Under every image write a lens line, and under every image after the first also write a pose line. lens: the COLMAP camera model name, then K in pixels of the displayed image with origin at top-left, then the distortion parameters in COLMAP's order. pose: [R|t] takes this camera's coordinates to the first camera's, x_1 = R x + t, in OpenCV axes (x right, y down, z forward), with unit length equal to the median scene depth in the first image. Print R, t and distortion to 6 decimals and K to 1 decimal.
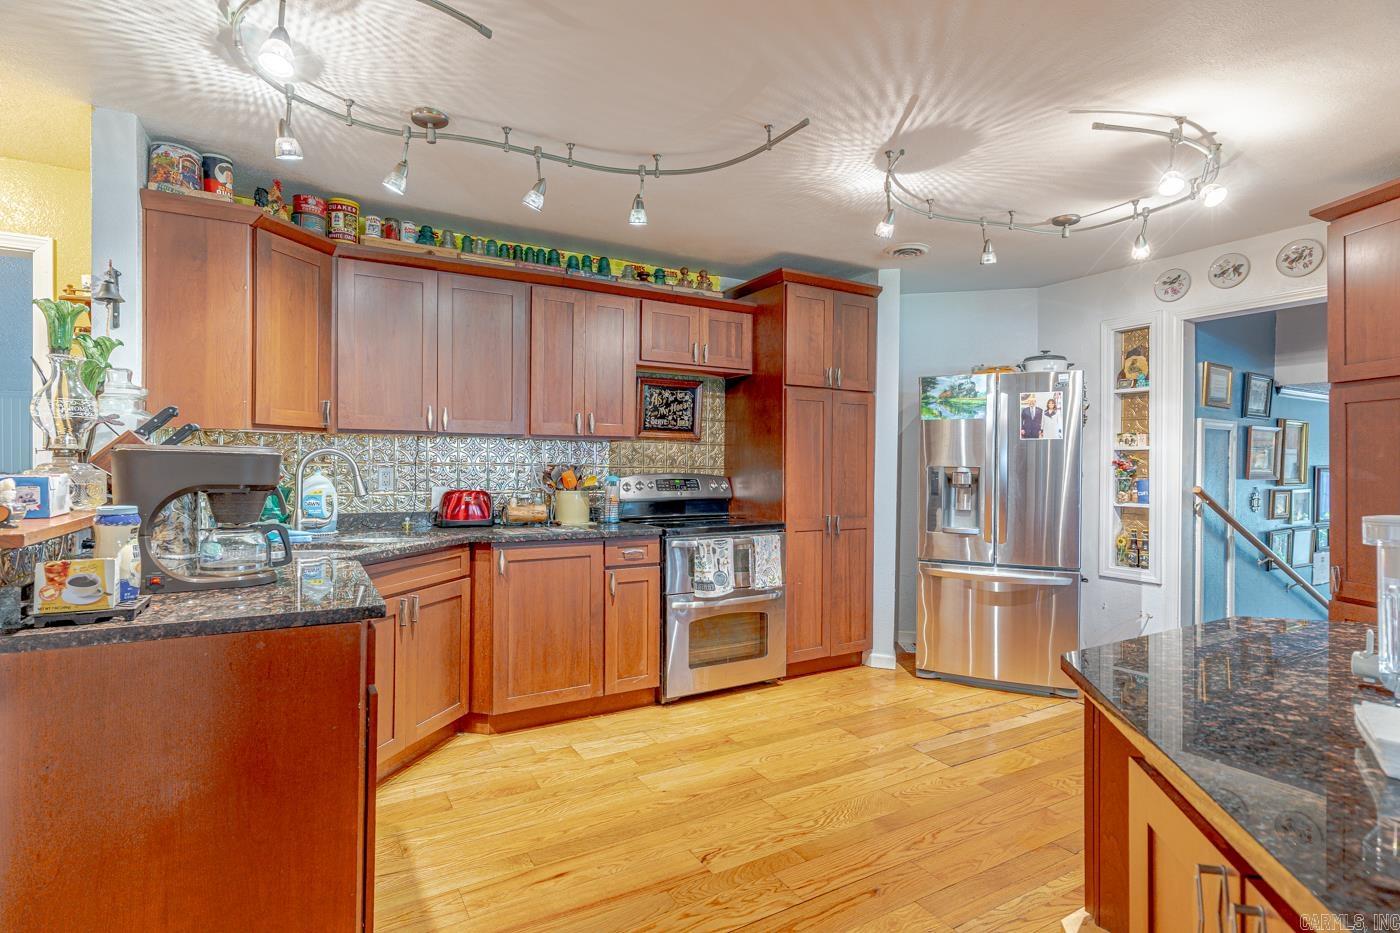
lens RADIAL K [[673.0, 0, 700.0], [0, 673.0, 466.5], [0, 0, 1]] dist [0.000803, 0.000084]
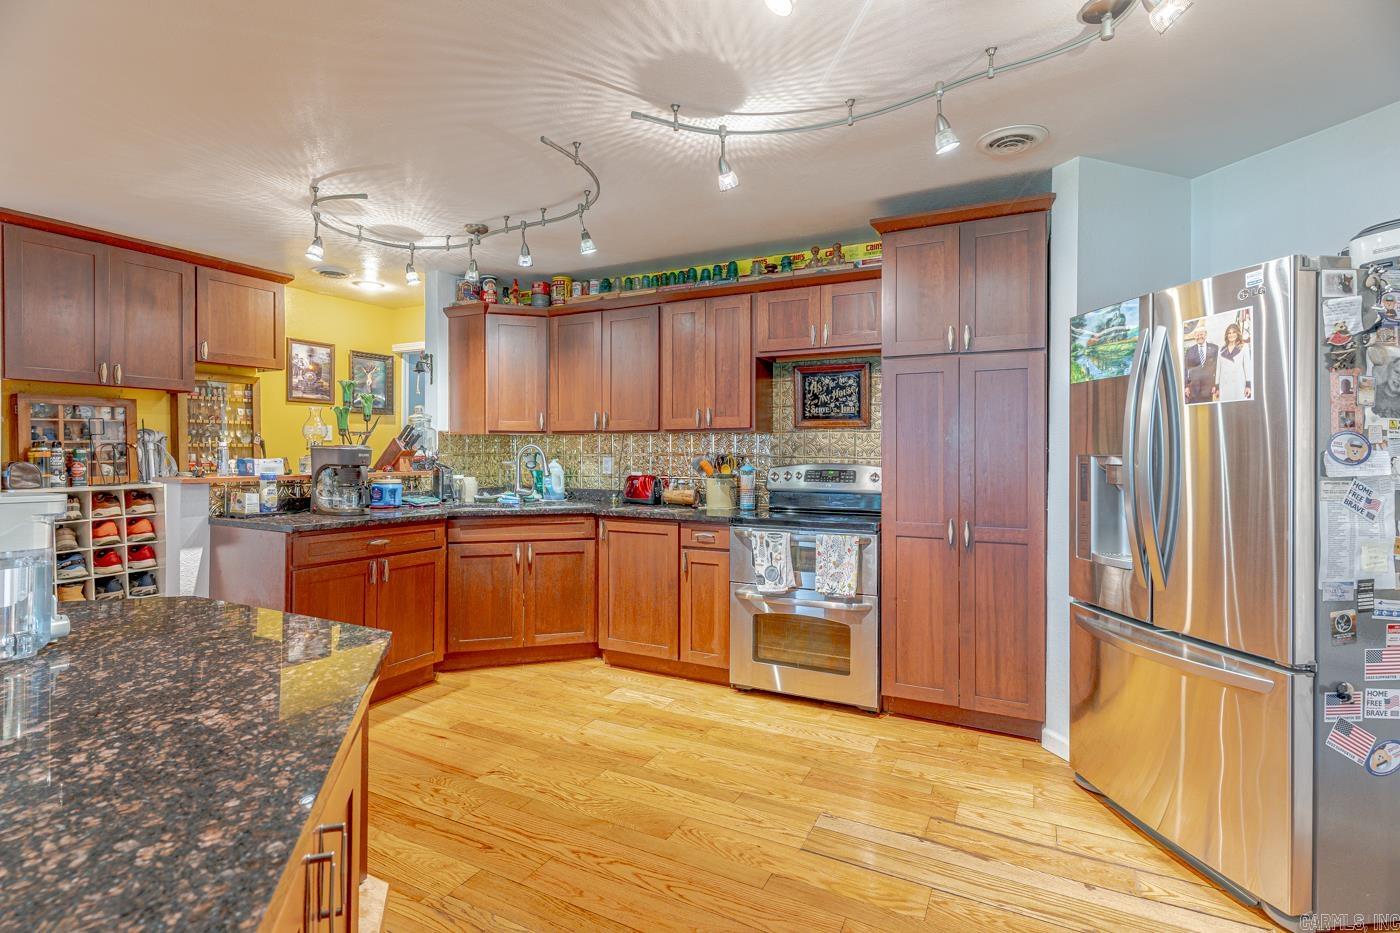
lens RADIAL K [[668.1, 0, 693.0], [0, 668.1, 453.6], [0, 0, 1]] dist [0.000544, -0.000403]
pose [[0.544801, -0.005721, -0.838546, 0.745423], [-0.001941, 0.999965, -0.008084, 0.004349], [0.838563, 0.006032, 0.544771, 0.383158]]
